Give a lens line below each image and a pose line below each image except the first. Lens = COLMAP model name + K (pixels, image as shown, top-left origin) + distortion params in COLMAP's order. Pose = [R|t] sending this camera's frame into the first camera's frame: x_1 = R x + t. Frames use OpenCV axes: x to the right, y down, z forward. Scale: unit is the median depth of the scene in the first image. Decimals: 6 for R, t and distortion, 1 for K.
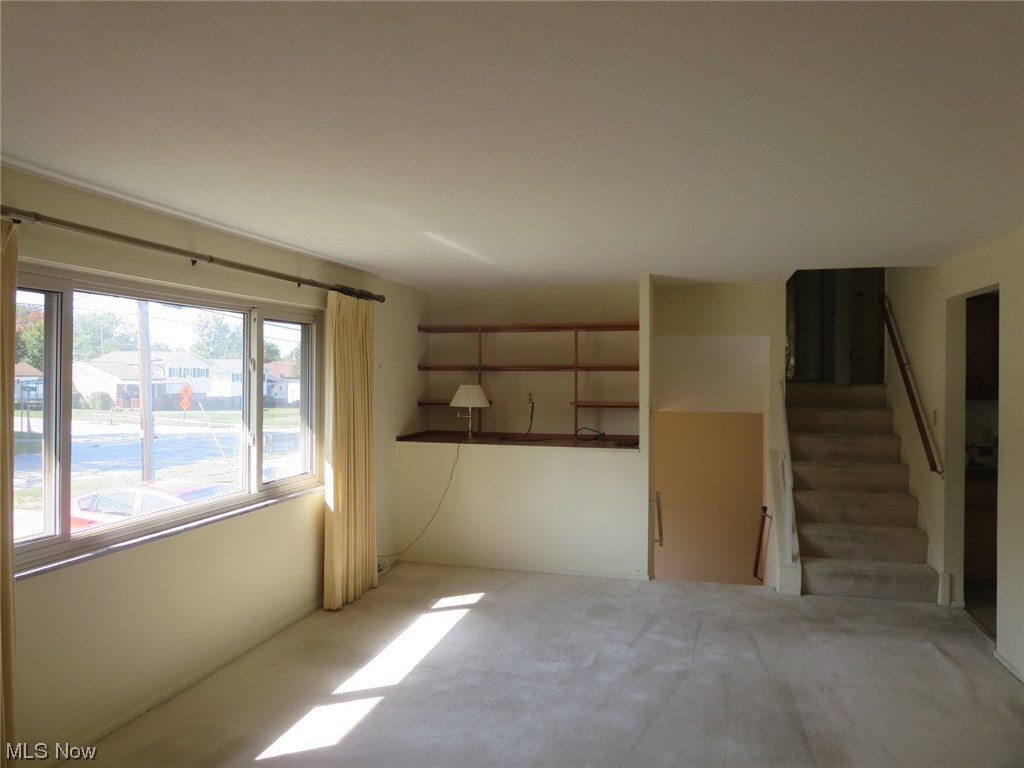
lens RADIAL K [[725.1, 0, 509.4], [0, 725.1, 379.8], [0, 0, 1]] dist [-0.026983, 0.012107]
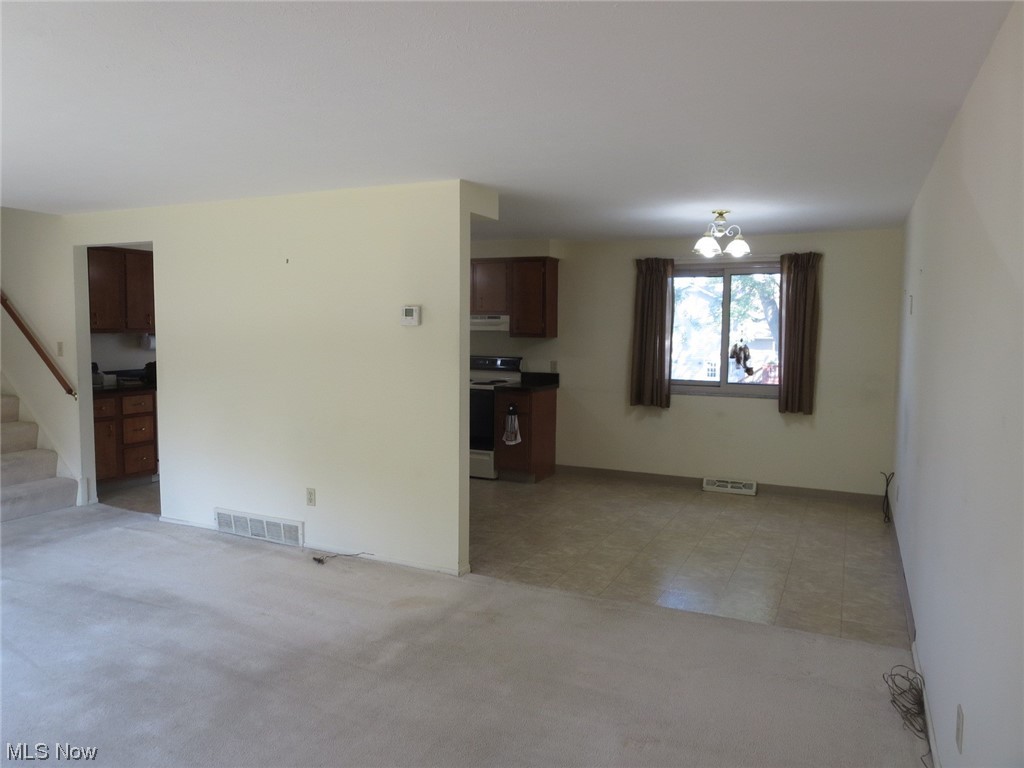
lens RADIAL K [[725.1, 0, 511.8], [0, 725.1, 381.3], [0, 0, 1]] dist [-0.026983, 0.012107]
pose [[0.178585, -0.079508, 0.980707, -0.523699], [-0.006070, 0.996622, 0.081904, 0.007712], [-0.983906, -0.020580, 0.177499, 0.111463]]
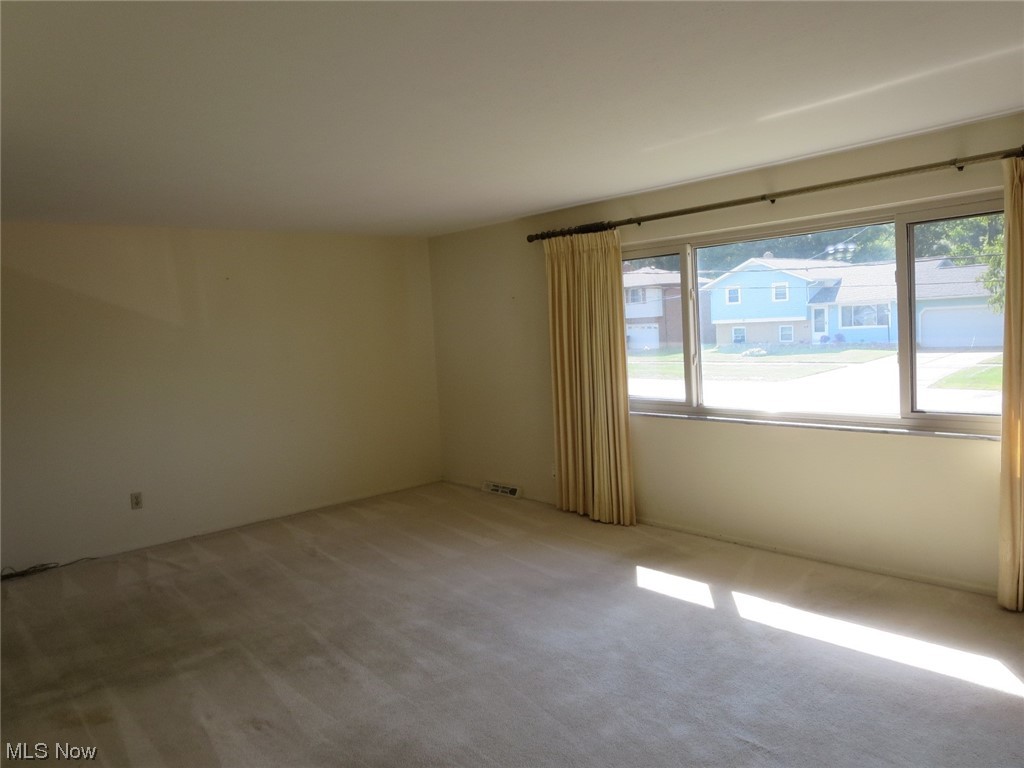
lens RADIAL K [[725.1, 0, 510.3], [0, 725.1, 385.0], [0, 0, 1]] dist [-0.026983, 0.012107]
pose [[-0.538852, 0.103923, -0.835966, 0.735925], [0.047814, 0.994535, 0.092815, 0.004121], [0.841043, 0.010043, -0.540876, 1.169975]]
